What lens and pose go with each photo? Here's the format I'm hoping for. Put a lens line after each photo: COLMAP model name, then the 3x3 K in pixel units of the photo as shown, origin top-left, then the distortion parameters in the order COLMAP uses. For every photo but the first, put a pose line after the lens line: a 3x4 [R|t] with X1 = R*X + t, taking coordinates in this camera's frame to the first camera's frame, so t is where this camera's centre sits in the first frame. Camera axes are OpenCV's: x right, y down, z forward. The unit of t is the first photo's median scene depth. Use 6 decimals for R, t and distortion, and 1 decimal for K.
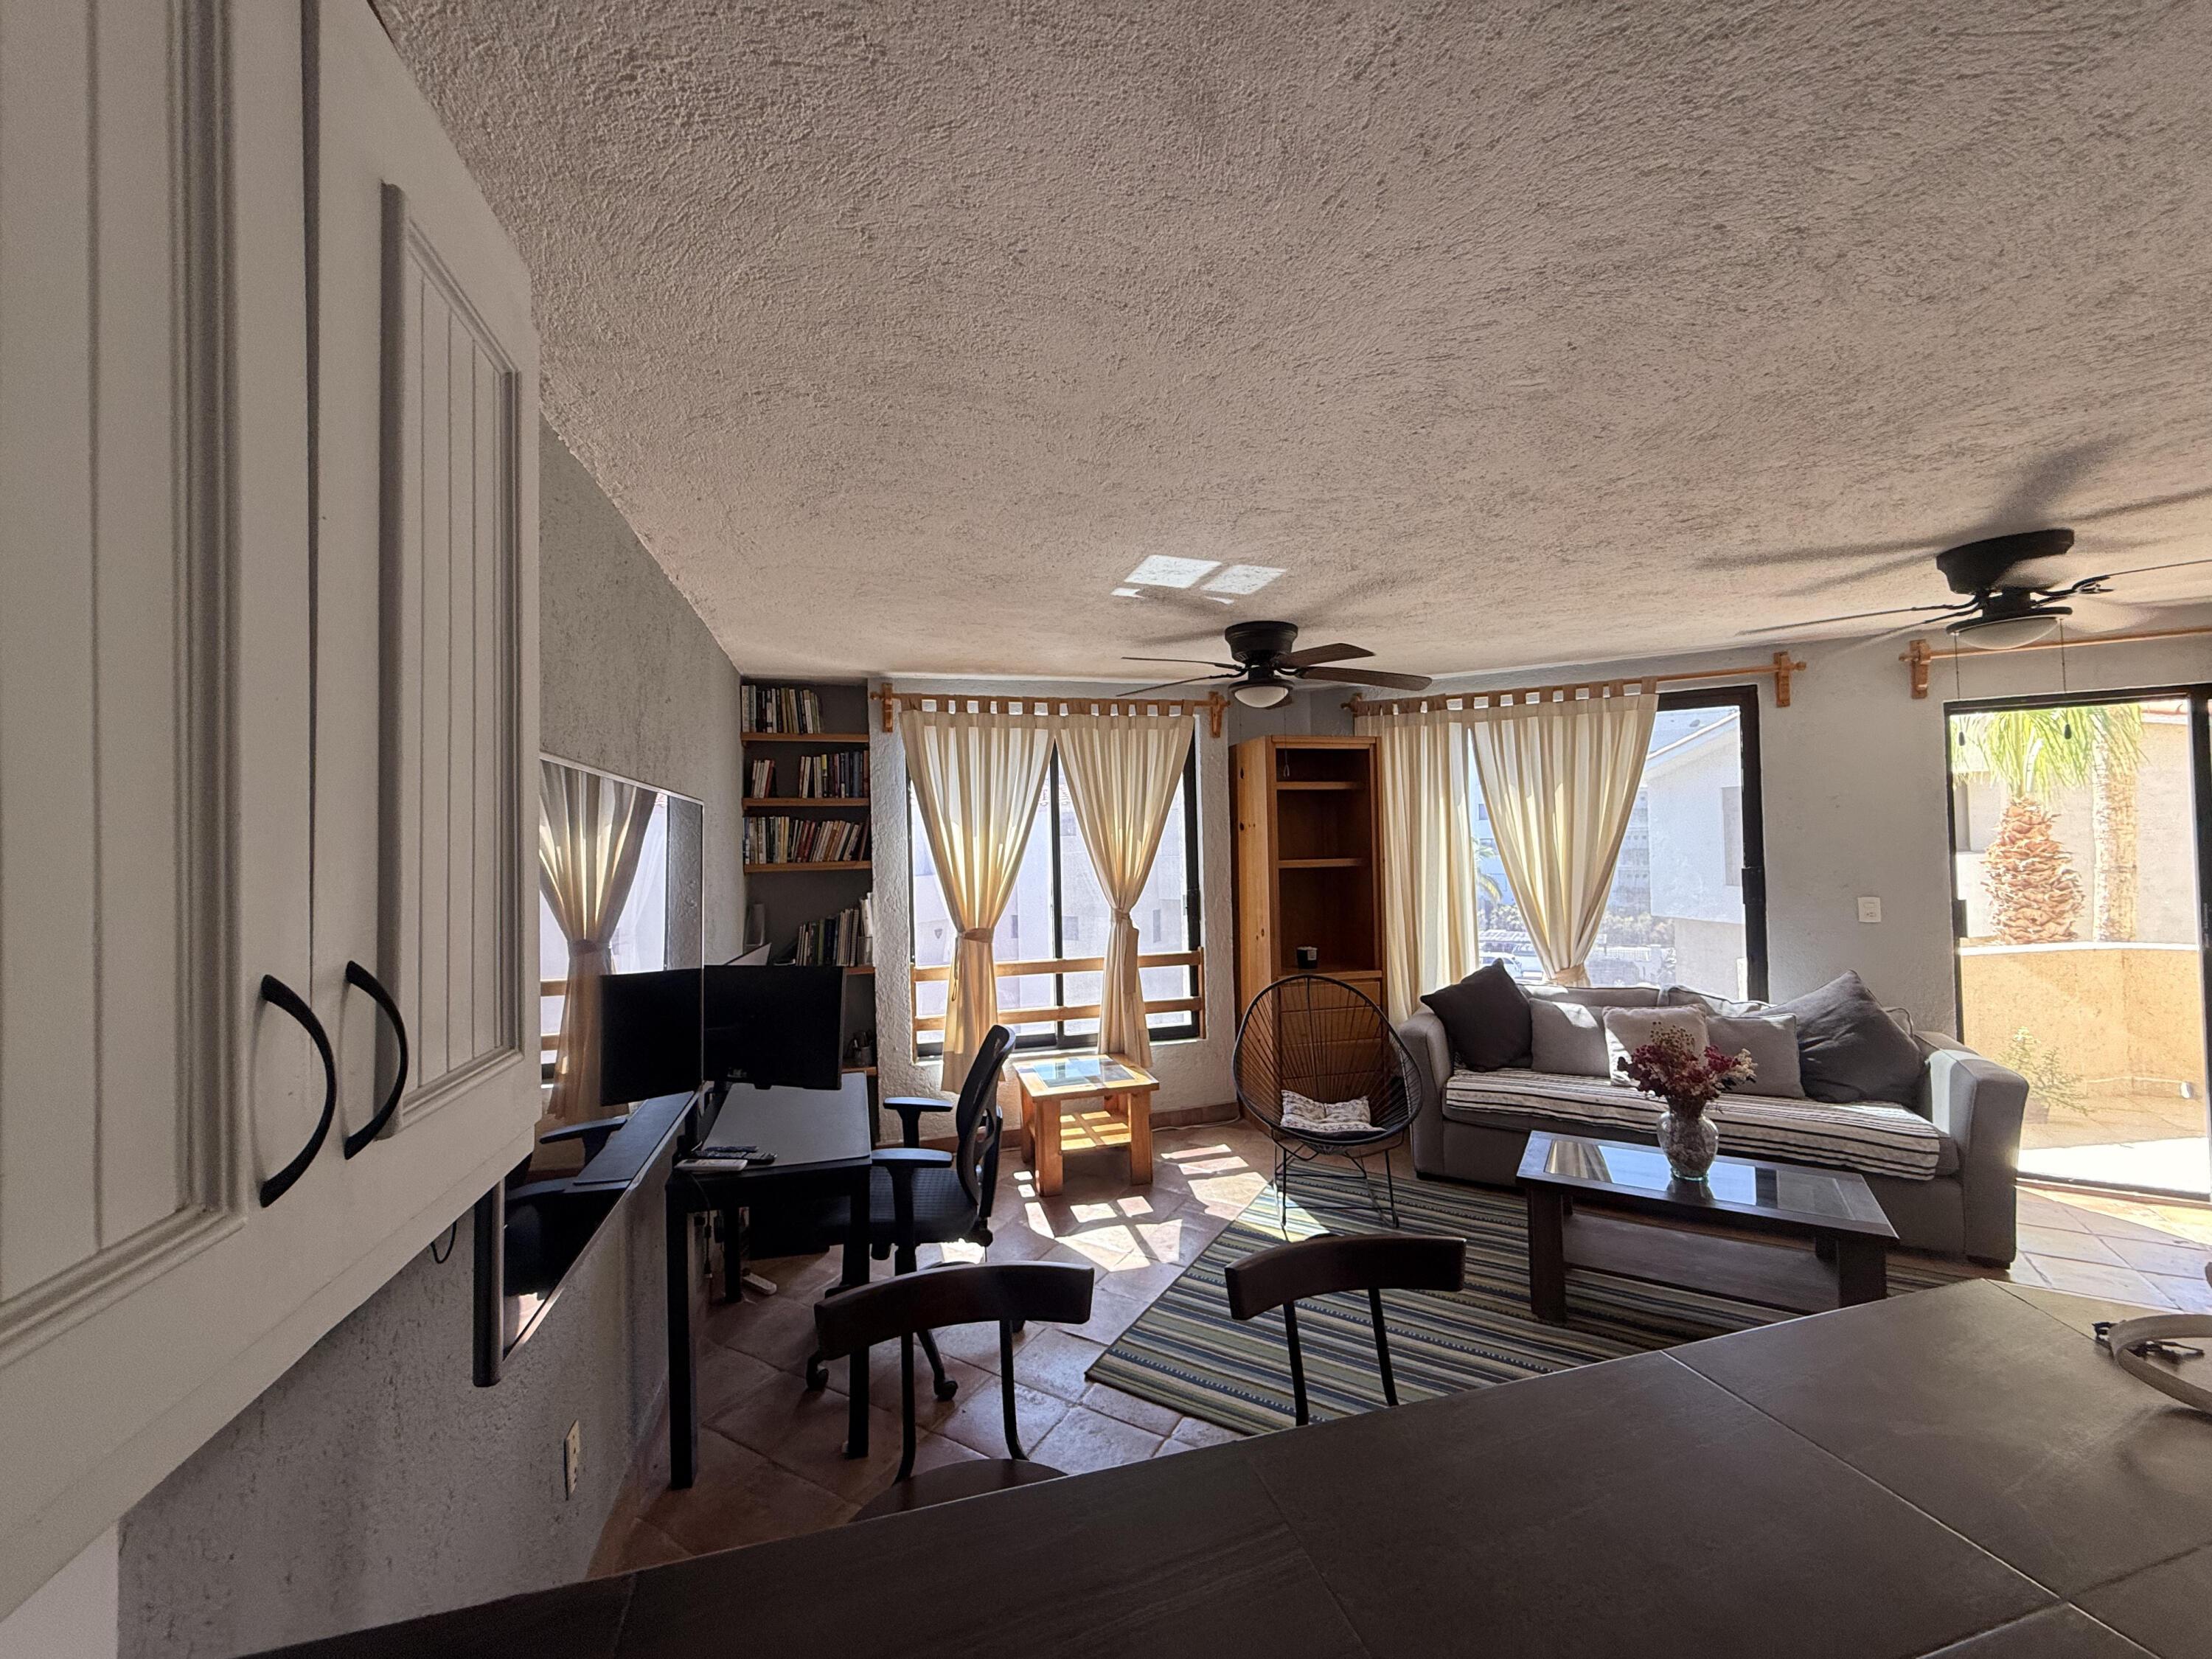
lens RADIAL K [[882.3, 0, 1106.0], [0, 882.3, 829.5], [0, 0, 1]] dist [-0.000390, 0.000932]
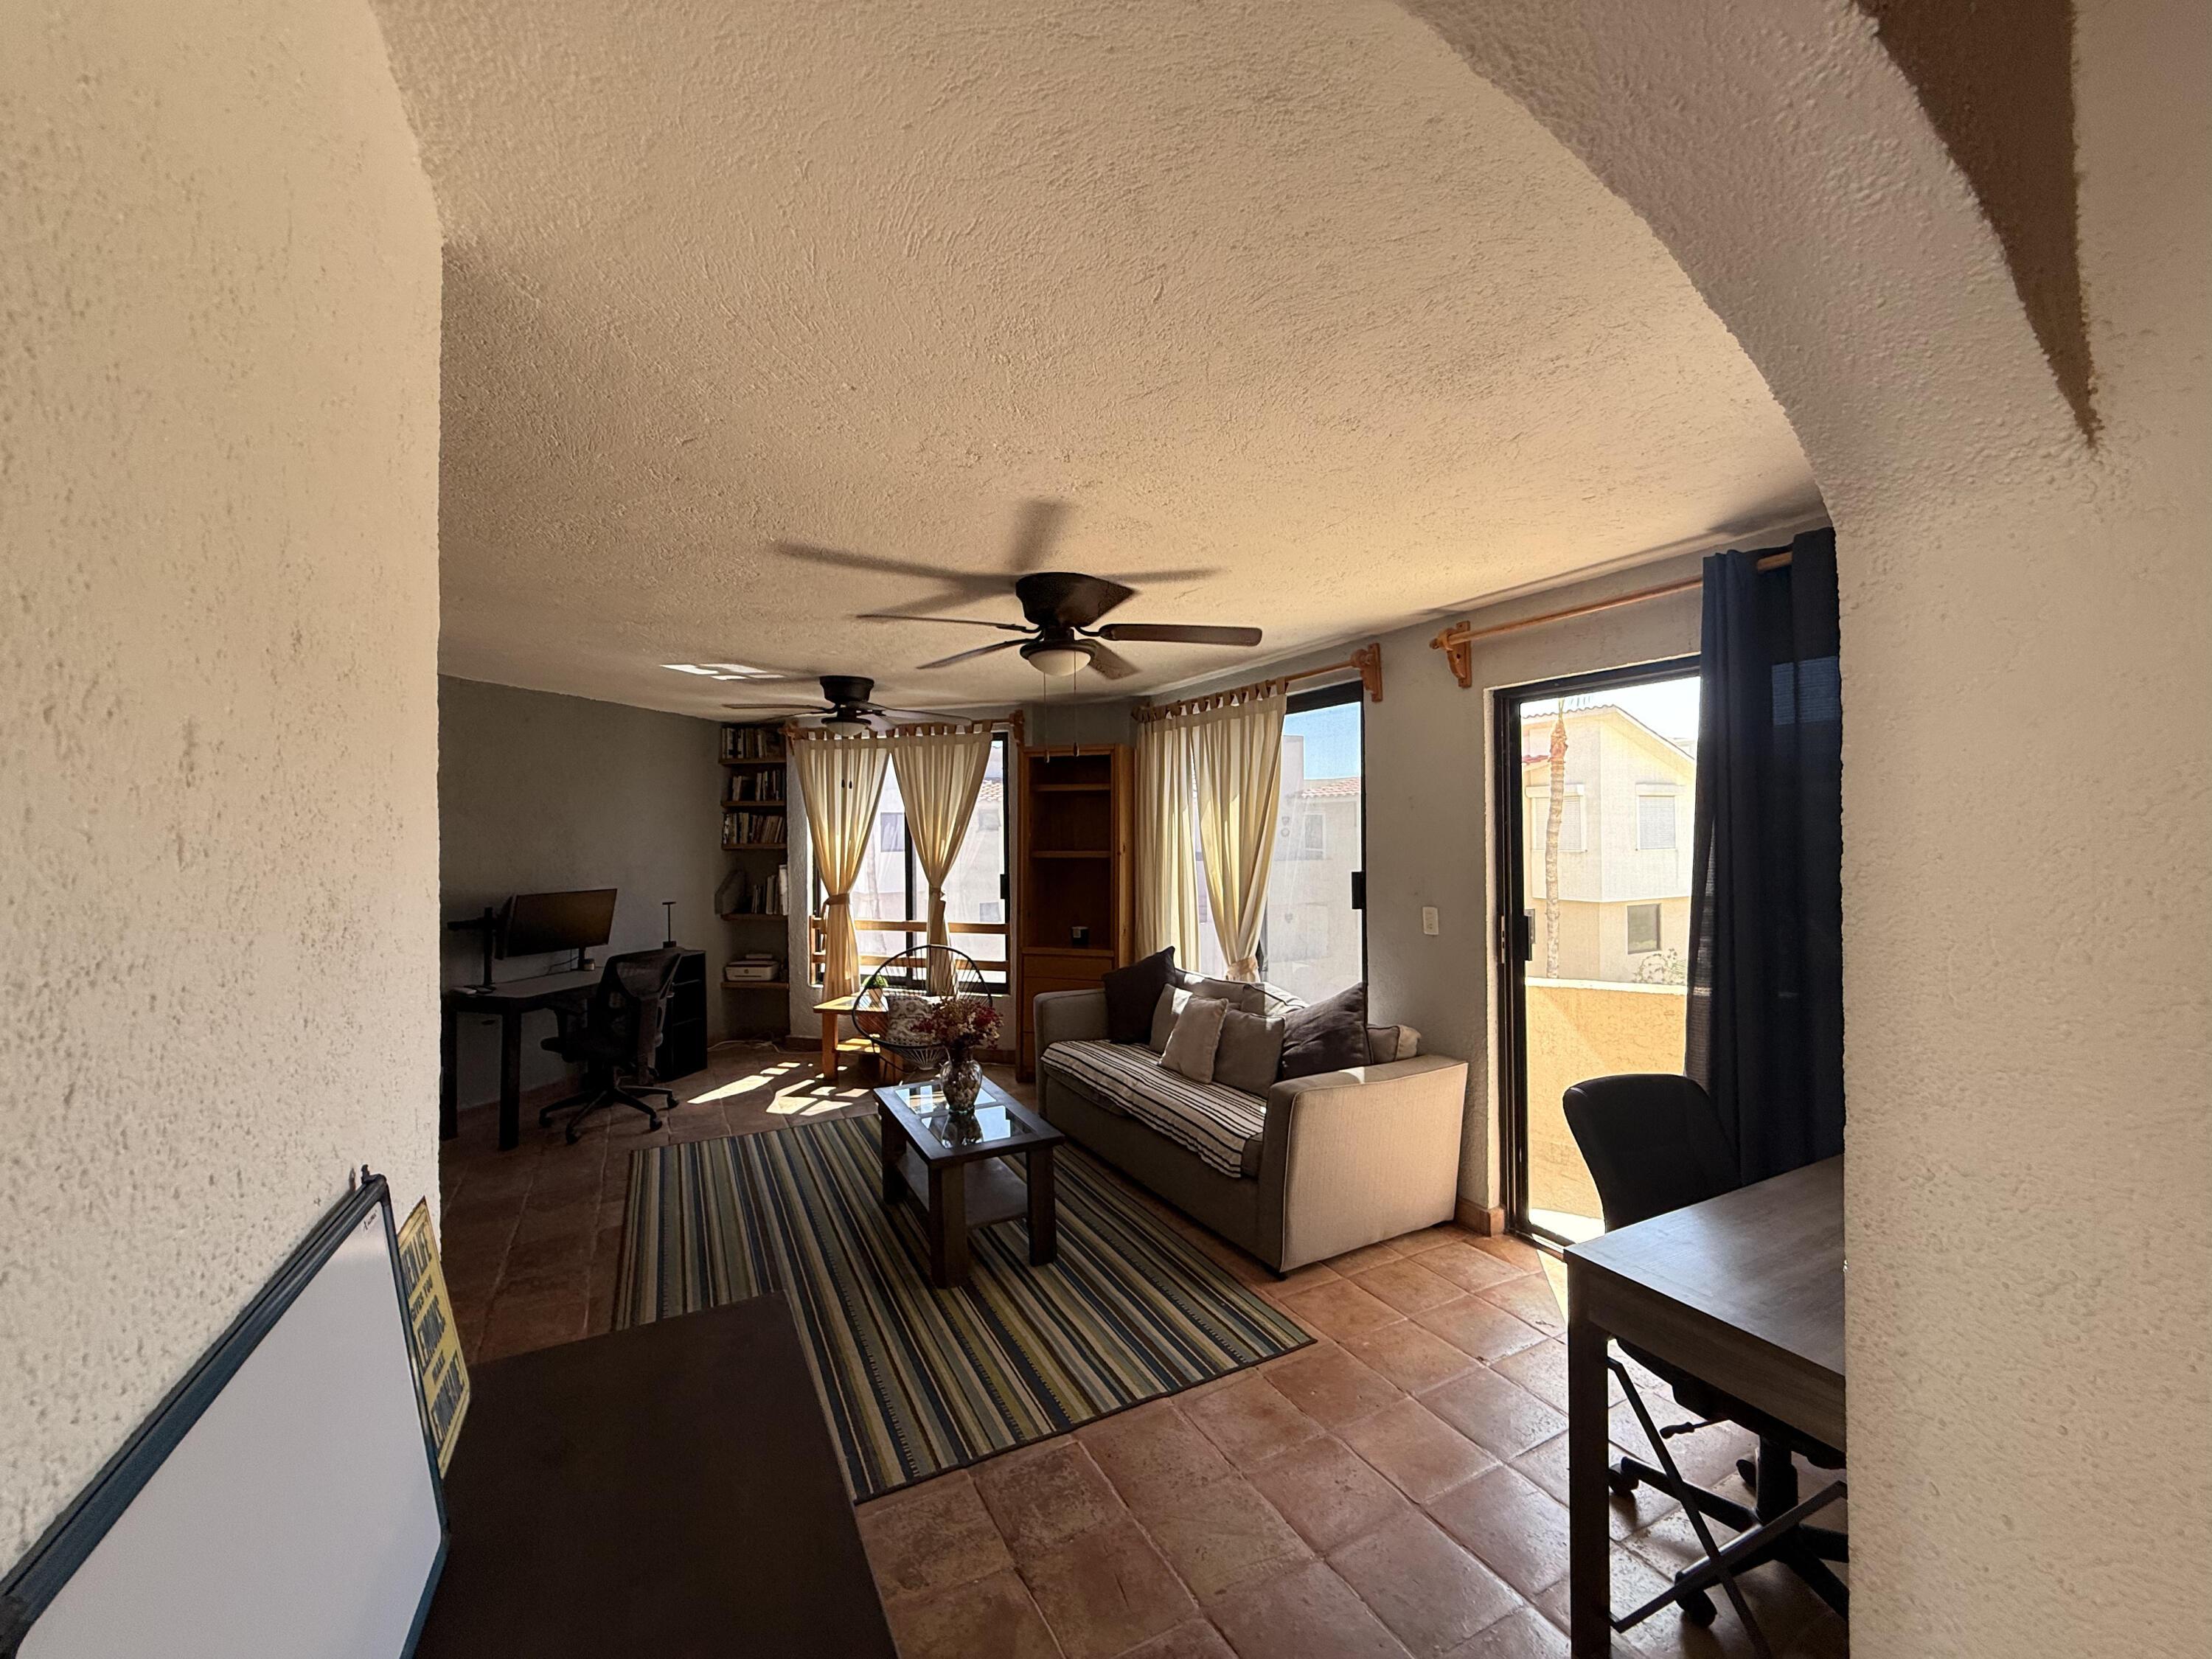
lens RADIAL K [[882.3, 0, 1106.0], [0, 882.3, 829.5], [0, 0, 1]] dist [-0.000390, 0.000932]
pose [[0.845744, 0.014681, -0.533387, 0.965637], [-0.006226, 0.999825, 0.017647, -0.016636], [0.533553, -0.011604, 0.845687, 0.042604]]
